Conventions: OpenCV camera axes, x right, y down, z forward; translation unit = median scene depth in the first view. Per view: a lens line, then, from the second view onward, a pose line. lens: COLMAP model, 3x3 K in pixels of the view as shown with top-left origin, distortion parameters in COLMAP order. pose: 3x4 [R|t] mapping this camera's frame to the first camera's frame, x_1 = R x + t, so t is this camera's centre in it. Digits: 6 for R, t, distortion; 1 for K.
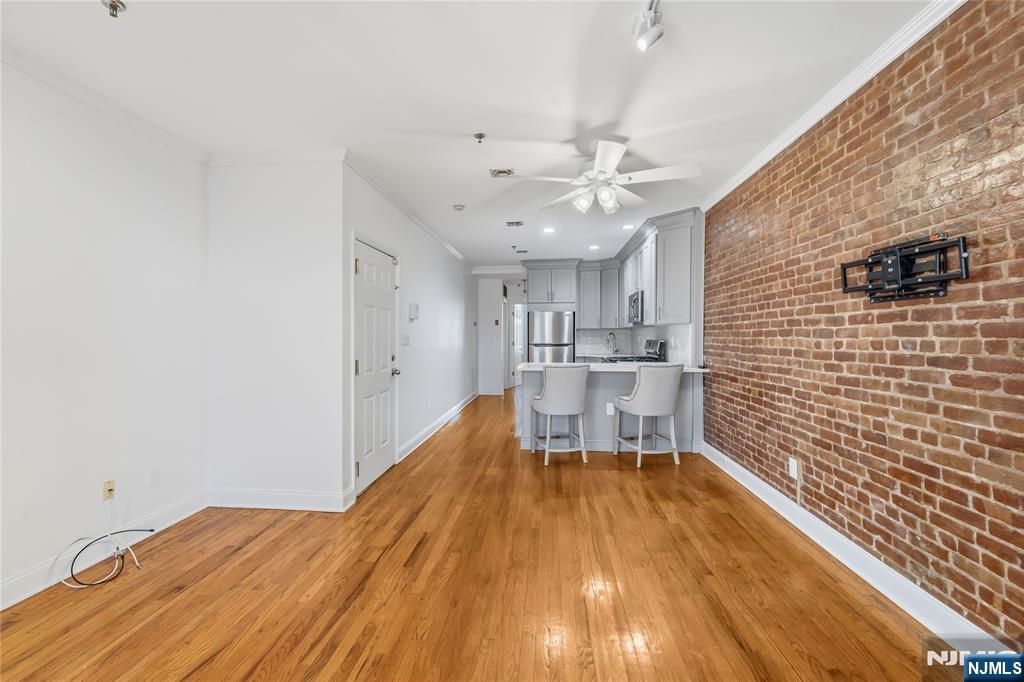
lens RADIAL K [[430.3, 0, 504.4], [0, 430.3, 334.9], [0, 0, 1]] dist [0.005213, -0.002334]
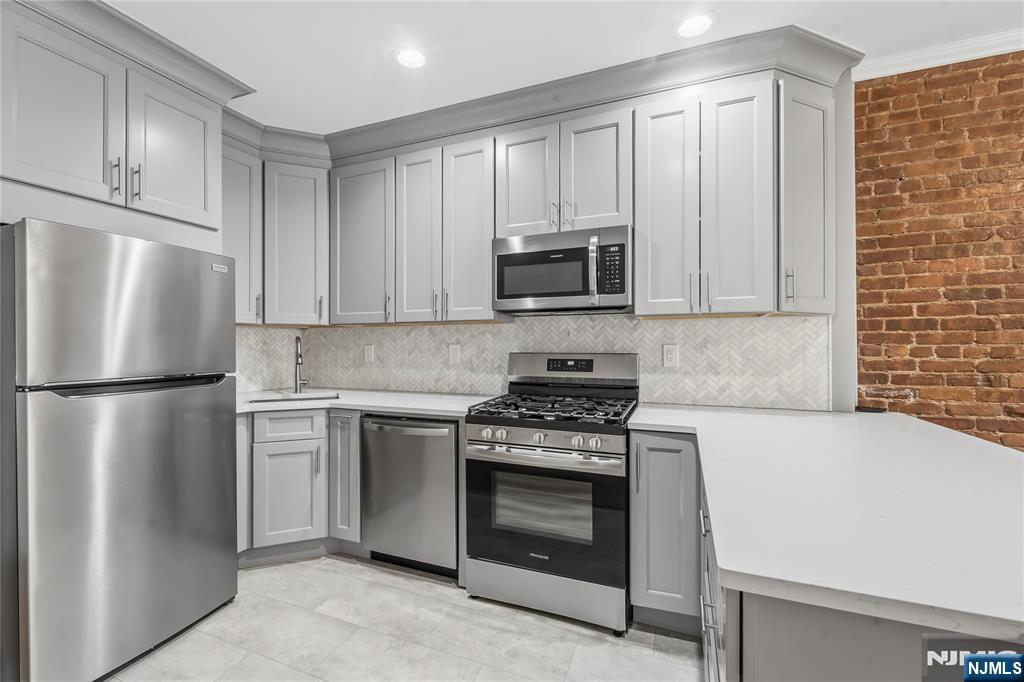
lens RADIAL K [[430.3, 0, 498.2], [0, 430.3, 345.8], [0, 0, 1]] dist [0.005213, -0.002334]
pose [[0.288775, -0.004937, 0.957384, -0.103127], [0.002049, 0.999988, 0.004538, 0.003163], [-0.957395, 0.000651, 0.288781, 1.247830]]
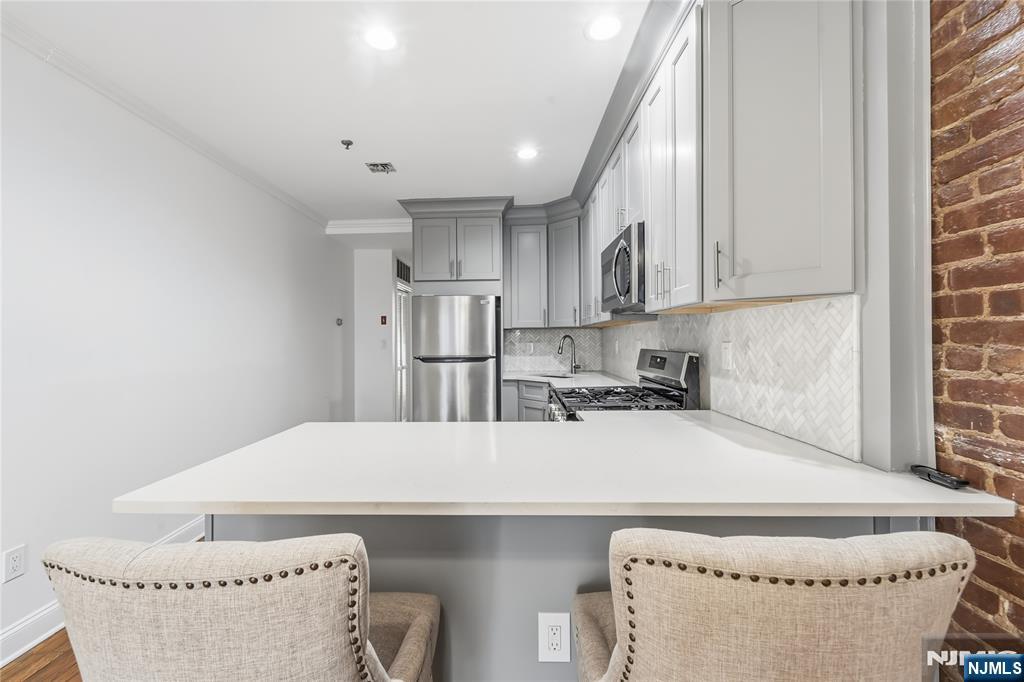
lens RADIAL K [[430.3, 0, 499.5], [0, 430.3, 335.0], [0, 0, 1]] dist [0.005213, -0.002334]
pose [[0.997141, -0.010188, 0.074871, 0.207687], [0.010927, 0.999896, -0.009463, -0.001334], [-0.074767, 0.010254, 0.997148, 0.786702]]
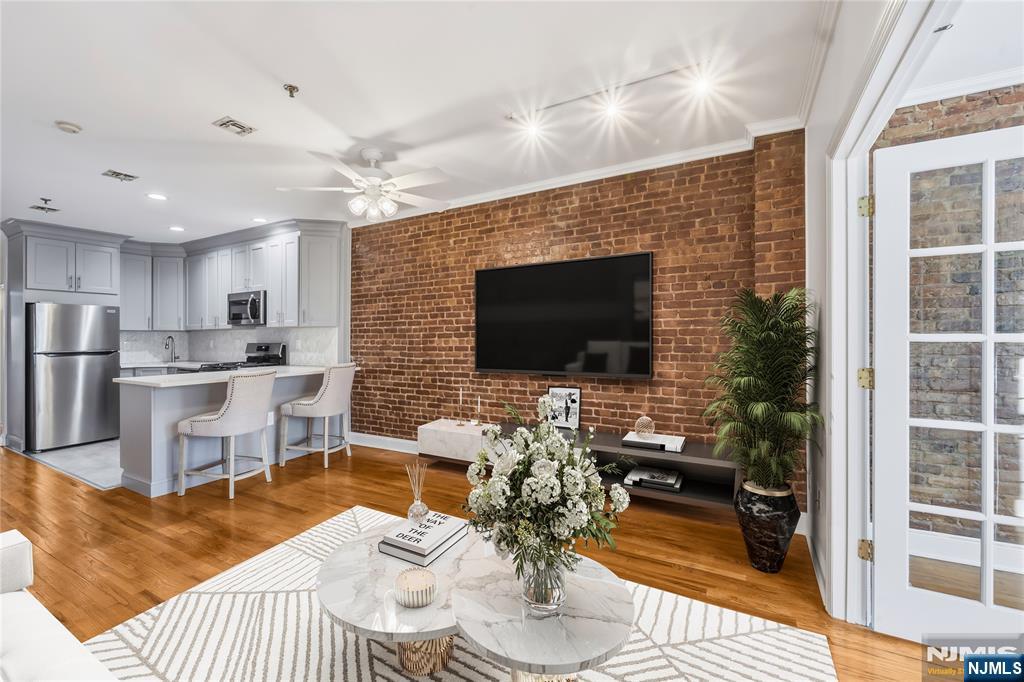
lens RADIAL K [[430.3, 0, 489.4], [0, 430.3, 337.4], [0, 0, 1]] dist [0.005213, -0.002334]
pose [[0.416334, -0.000136, 0.909212, -0.406585], [0.004869, 0.999986, -0.002080, 0.004153], [-0.909199, 0.005293, 0.416328, 0.209212]]
